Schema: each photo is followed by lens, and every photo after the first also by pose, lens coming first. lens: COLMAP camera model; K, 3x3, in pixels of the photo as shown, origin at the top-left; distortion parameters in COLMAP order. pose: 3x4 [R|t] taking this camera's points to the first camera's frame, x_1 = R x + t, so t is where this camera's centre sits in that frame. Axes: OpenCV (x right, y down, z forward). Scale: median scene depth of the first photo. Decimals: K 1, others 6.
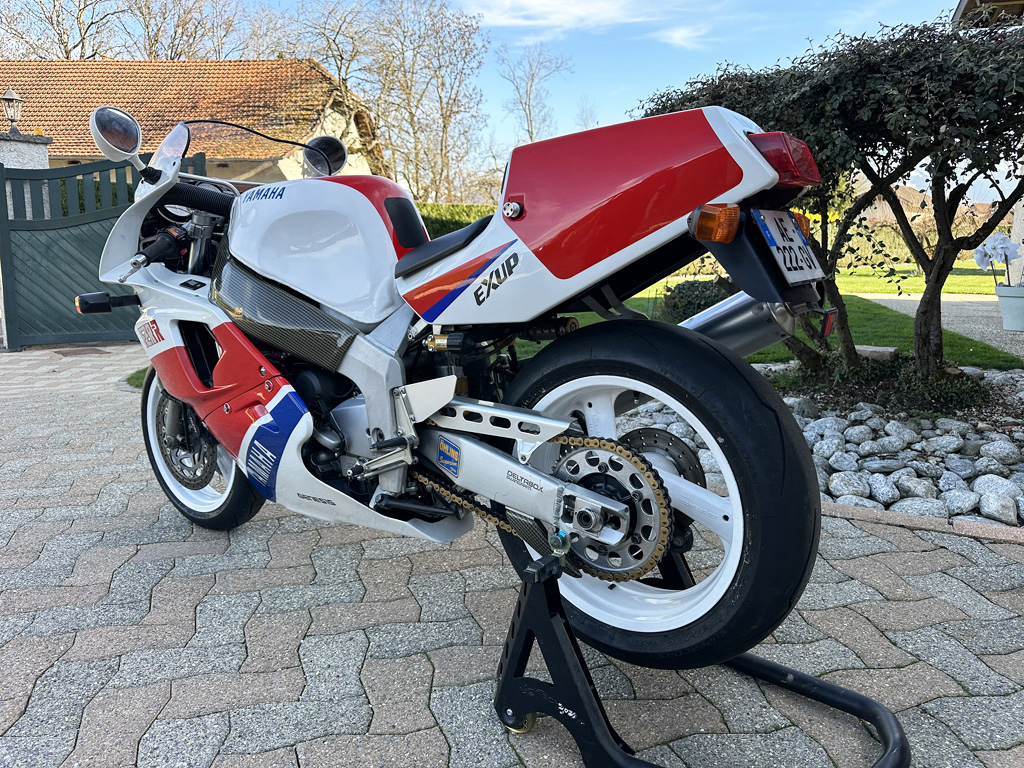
lens RADIAL K [[724.8, 0, 515.9], [0, 724.8, 380.1], [0, 0, 1]] dist [0.008059, -0.024231]
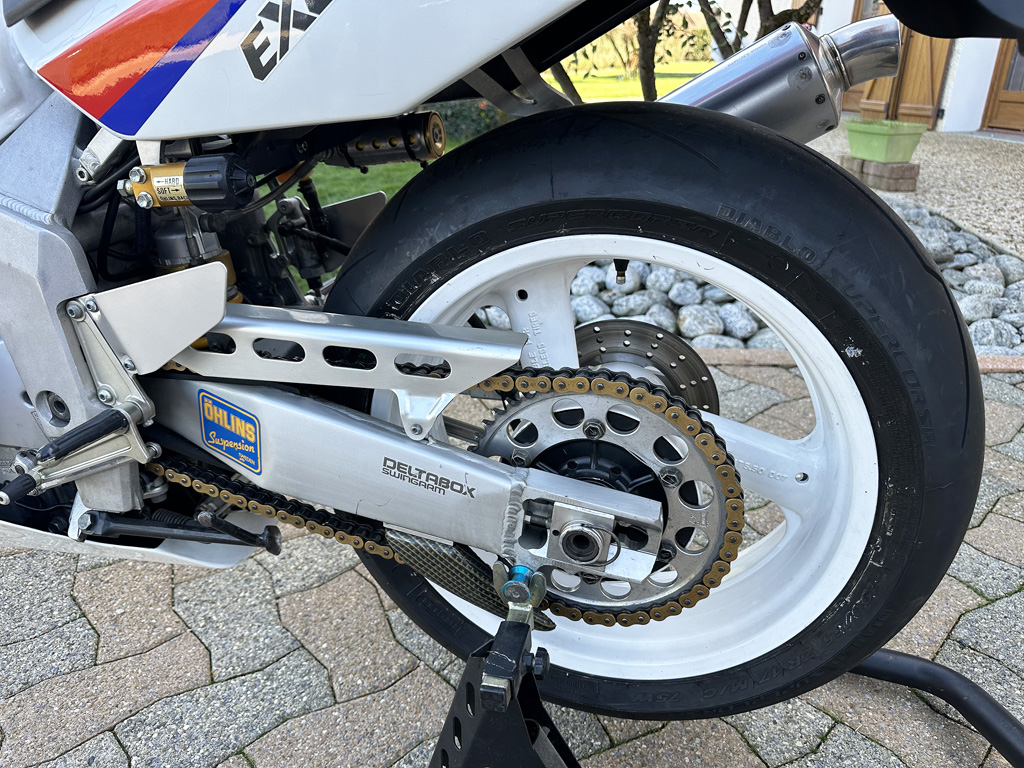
lens RADIAL K [[724.8, 0, 508.6], [0, 724.8, 391.8], [0, 0, 1]] dist [0.008059, -0.024231]
pose [[0.930075, -0.166296, 0.327575, -0.075264], [0.080262, 0.962121, 0.260541, -0.029037], [-0.358494, -0.216031, 0.908192, 0.512295]]
